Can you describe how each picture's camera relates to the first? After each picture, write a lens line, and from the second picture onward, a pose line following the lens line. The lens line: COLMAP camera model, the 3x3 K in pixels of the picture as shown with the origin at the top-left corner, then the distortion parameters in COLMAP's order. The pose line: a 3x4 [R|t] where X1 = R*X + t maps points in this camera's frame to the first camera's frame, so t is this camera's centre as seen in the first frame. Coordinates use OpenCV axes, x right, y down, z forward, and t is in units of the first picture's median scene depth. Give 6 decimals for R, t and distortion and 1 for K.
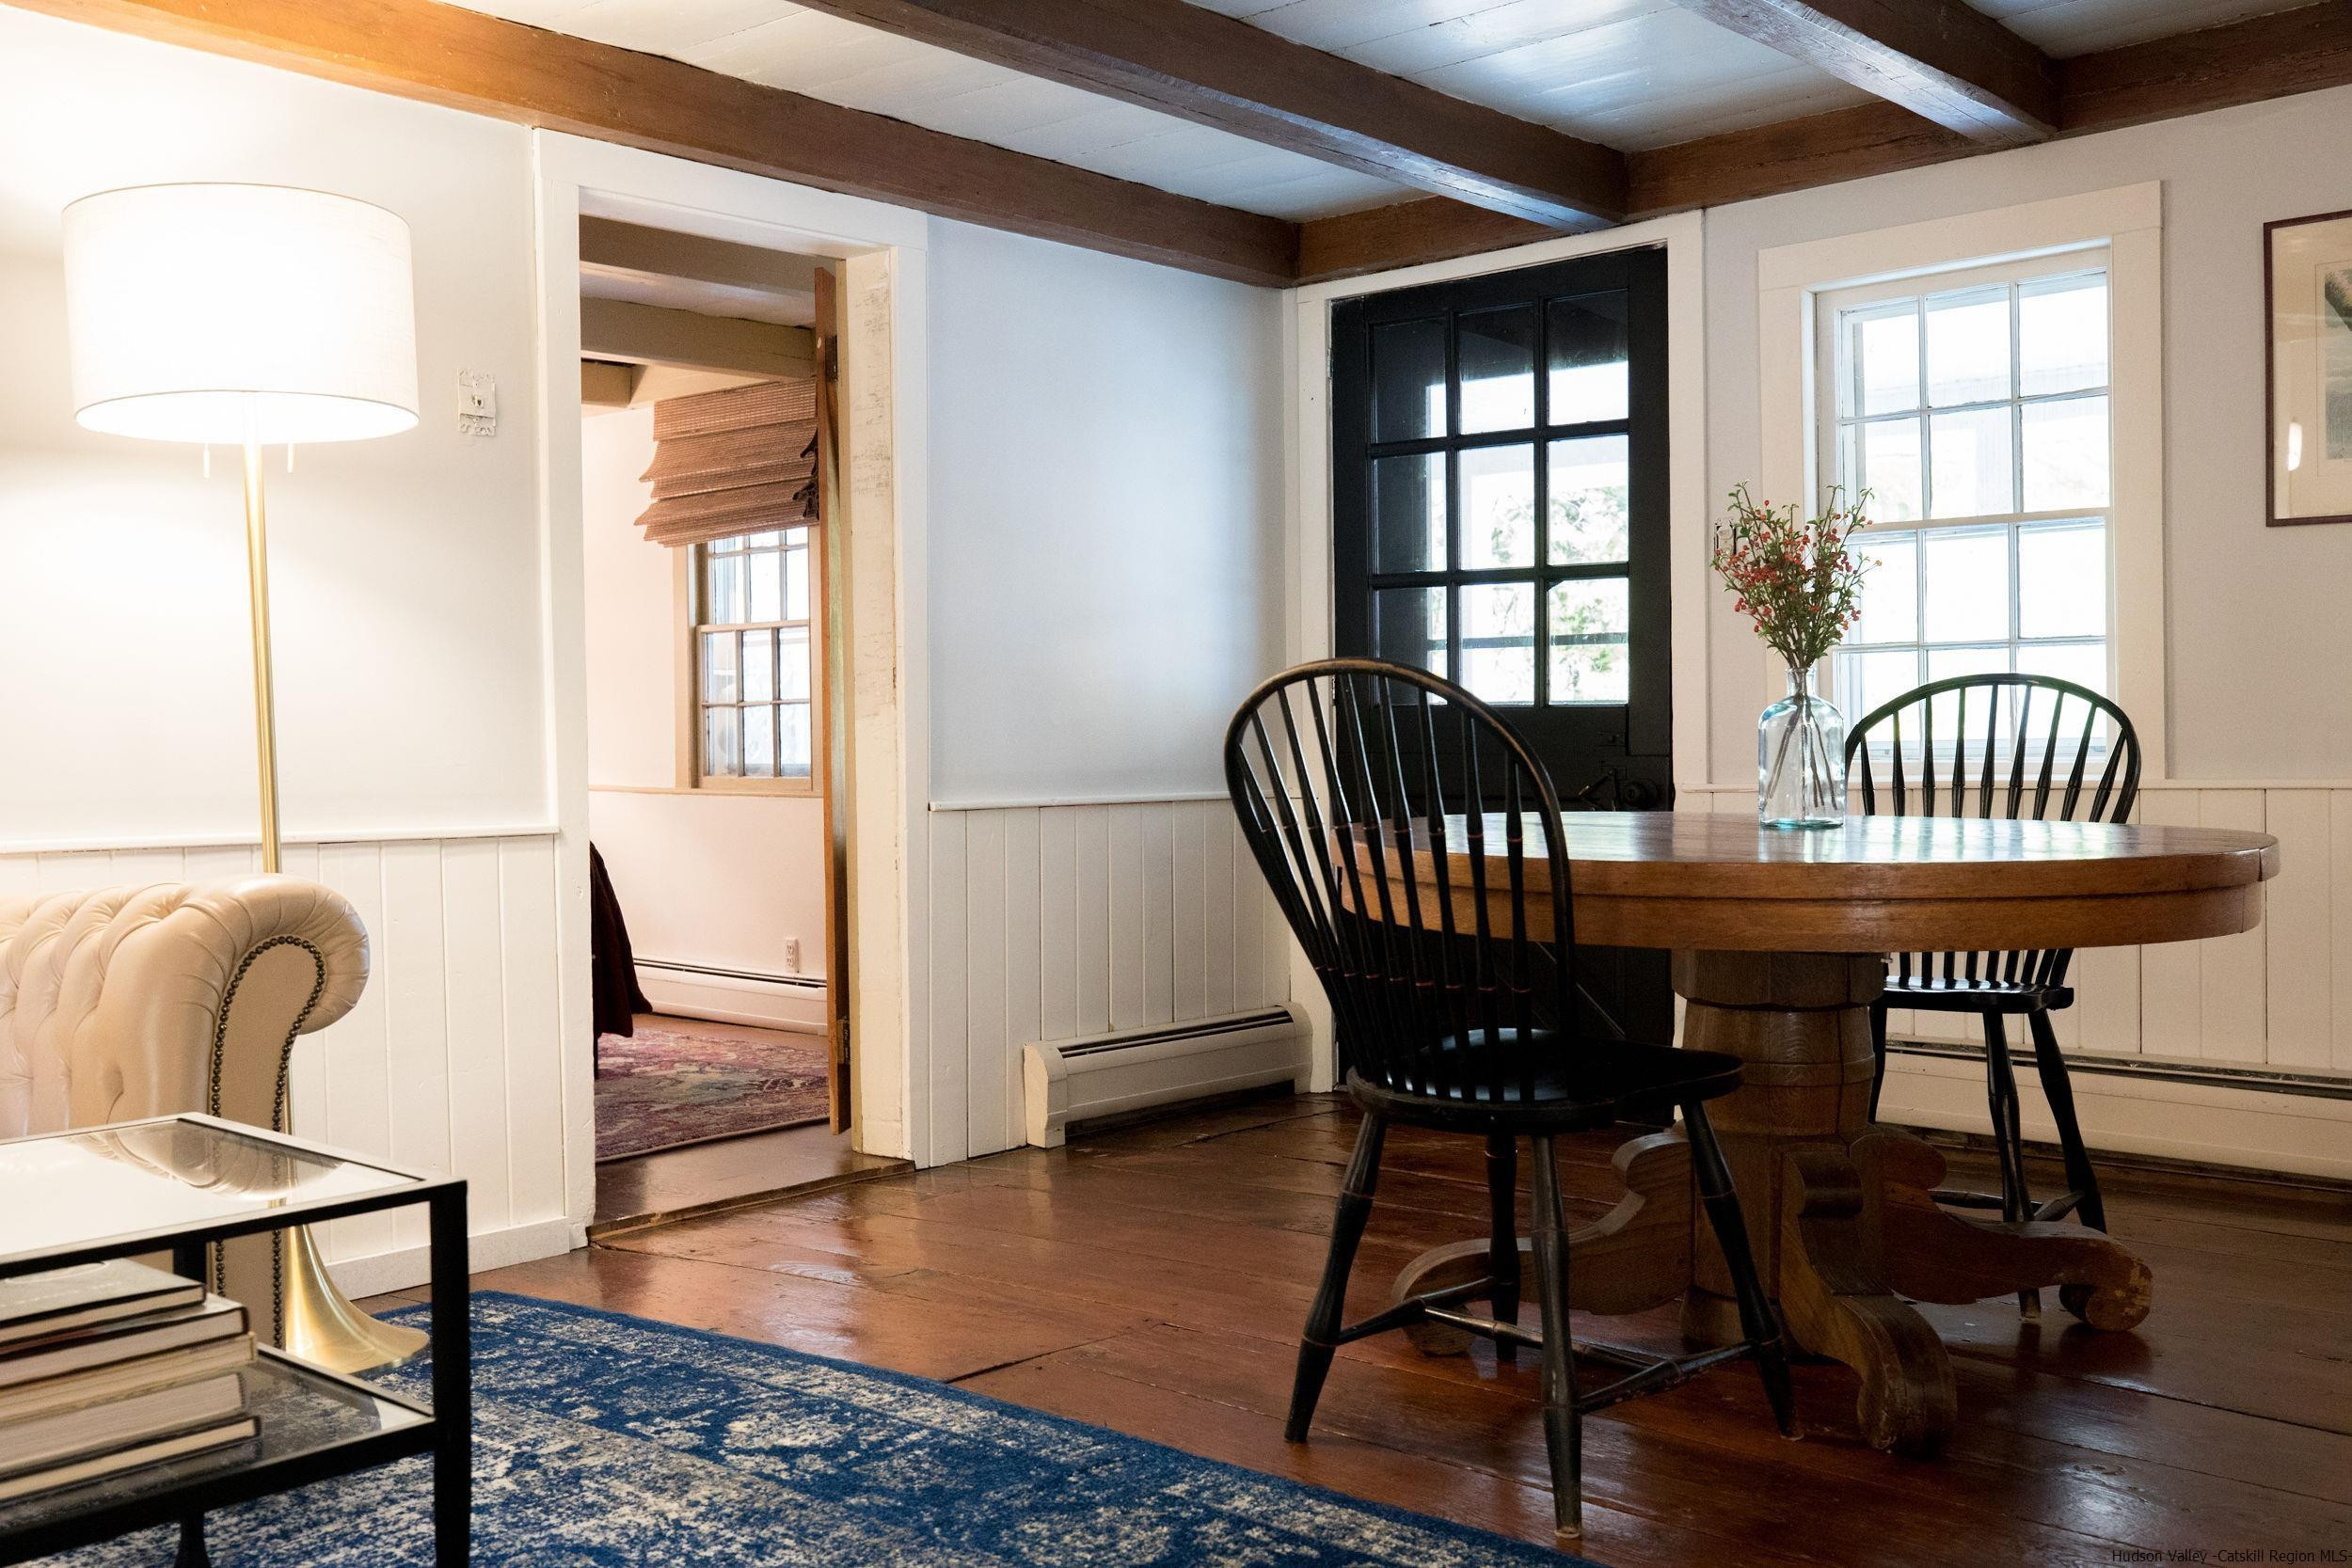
lens RADIAL K [[2260.3, 0, 1175.0], [0, 2260.3, 776.8], [0, 0, 1]] dist [0.000260, 0.000000]
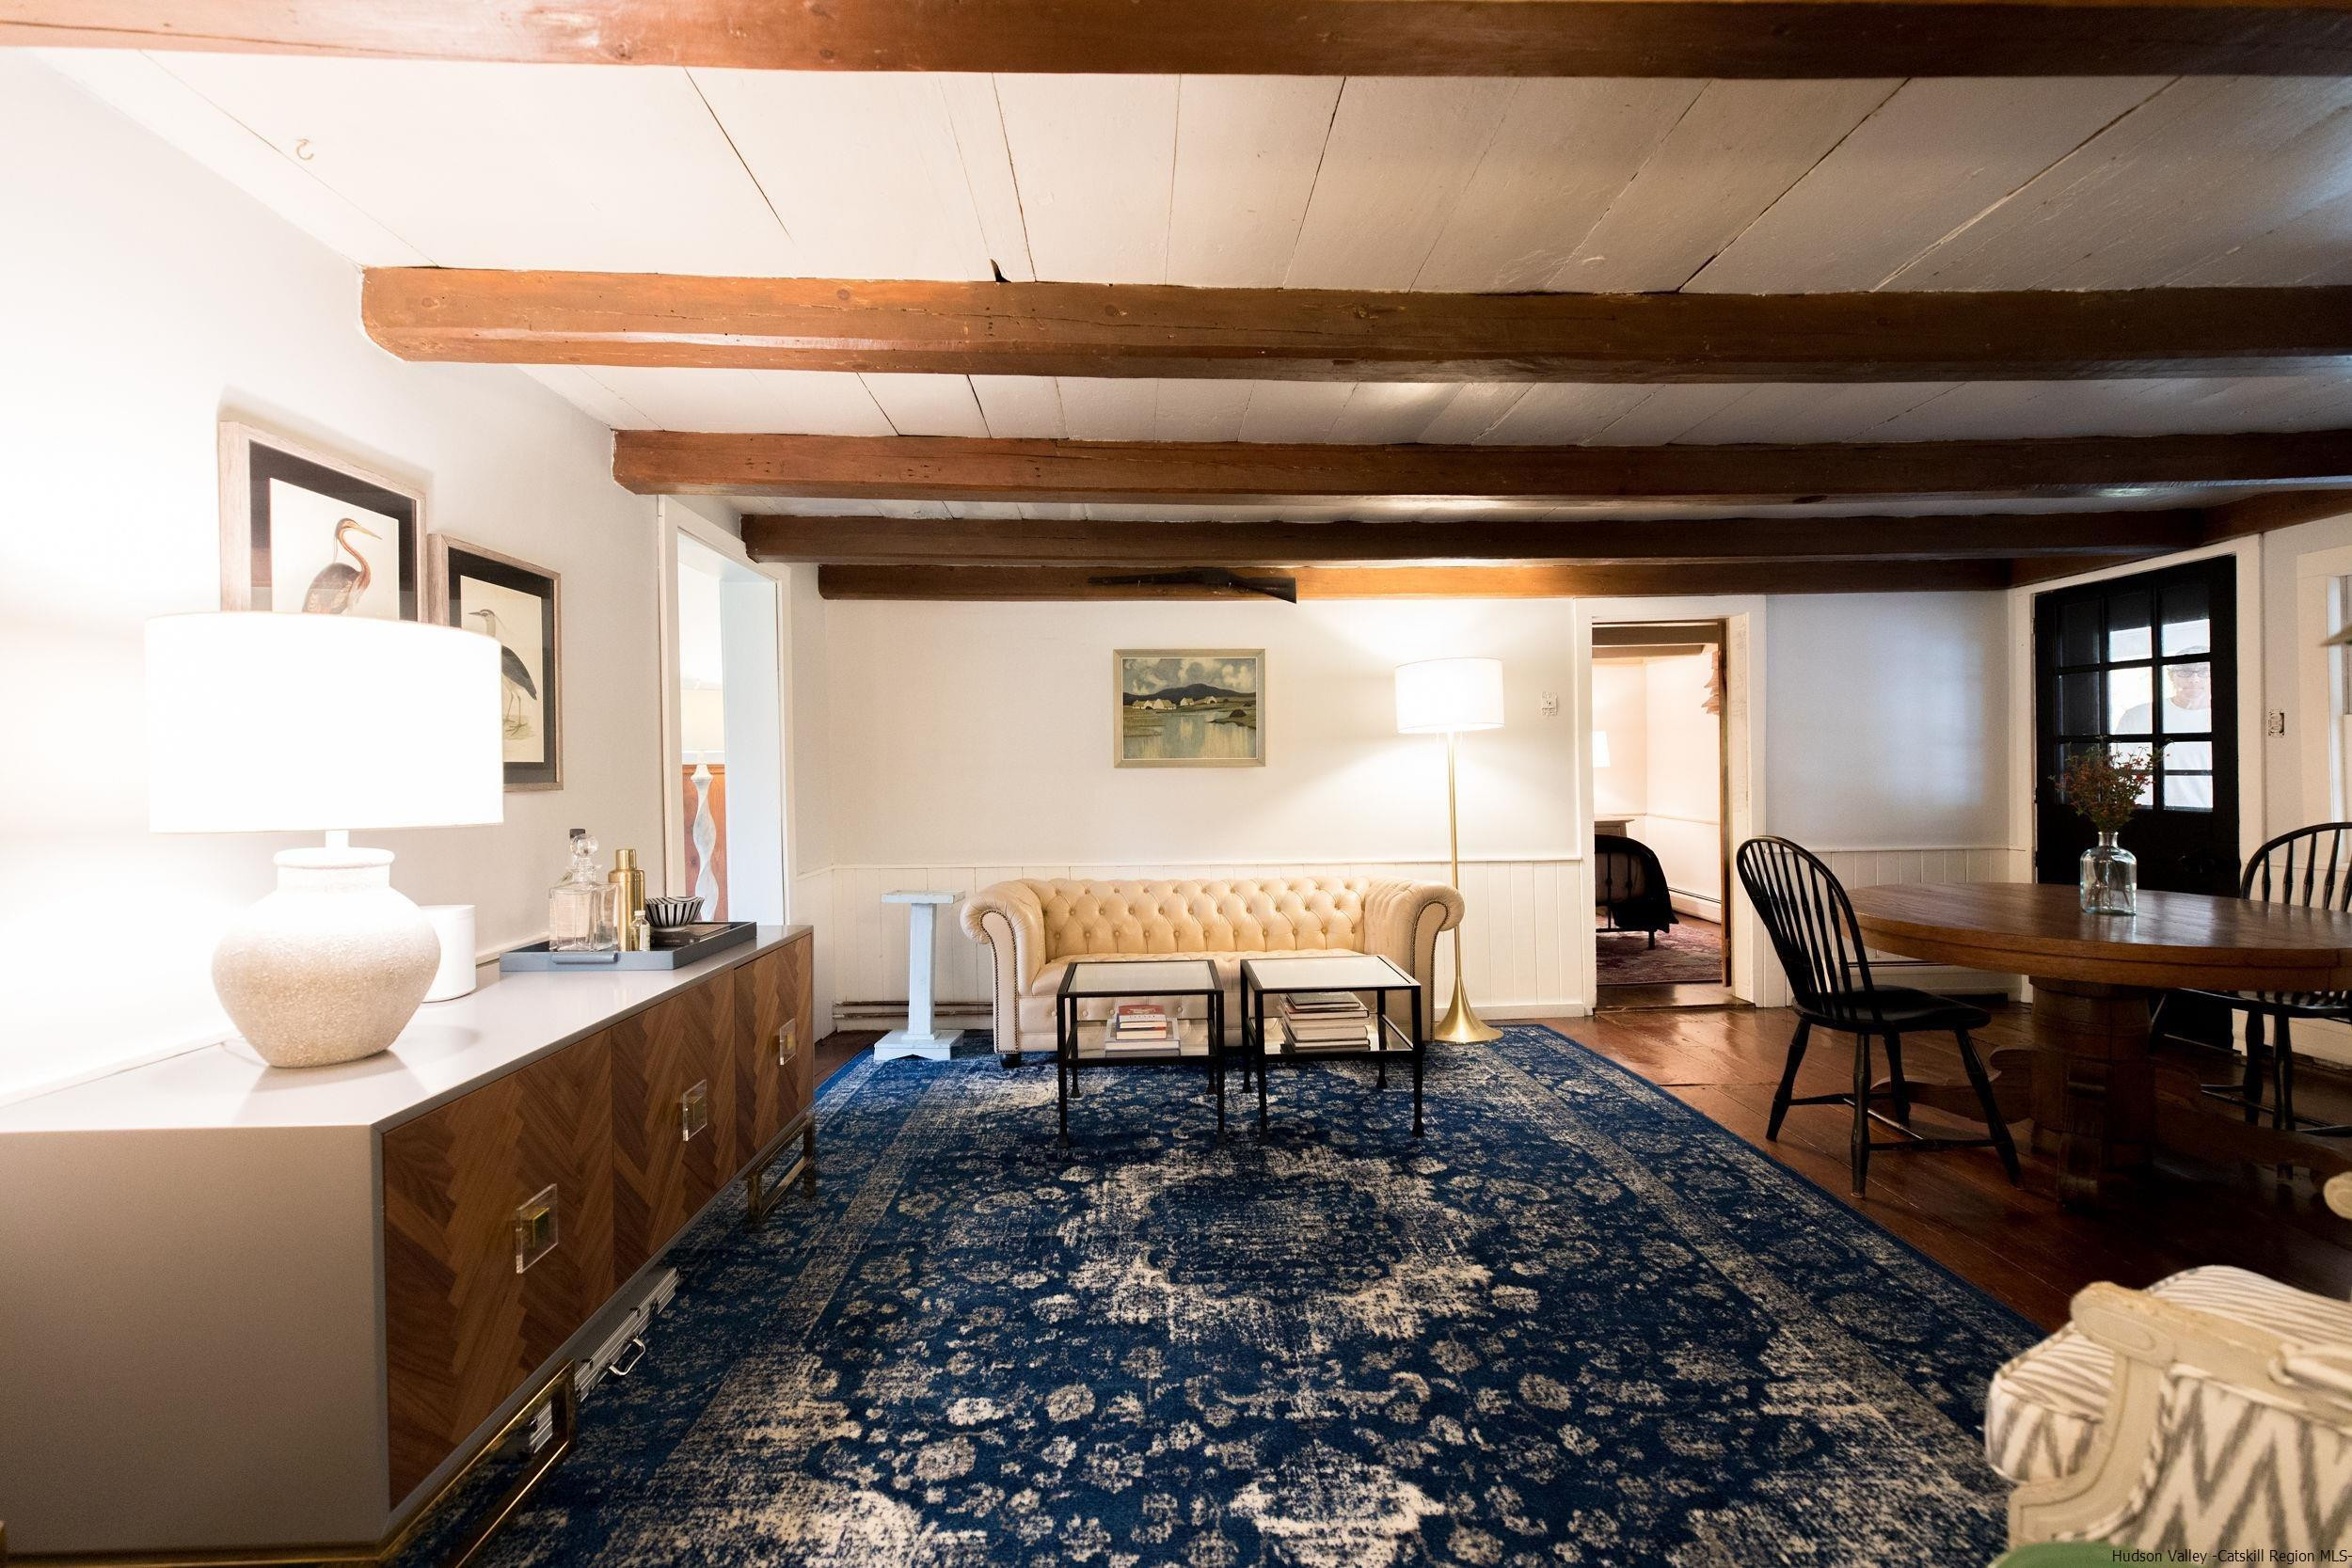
lens RADIAL K [[1072.6, 0, 1175.8], [0, 1072.6, 775.4], [0, 0, 1]] dist [-0.001750, 0.000268]
pose [[0.688143, 0.005647, -0.725554, 0.262345], [-0.003041, 0.999983, 0.004899, -0.065577], [0.725569, -0.001165, 0.688148, -0.184121]]
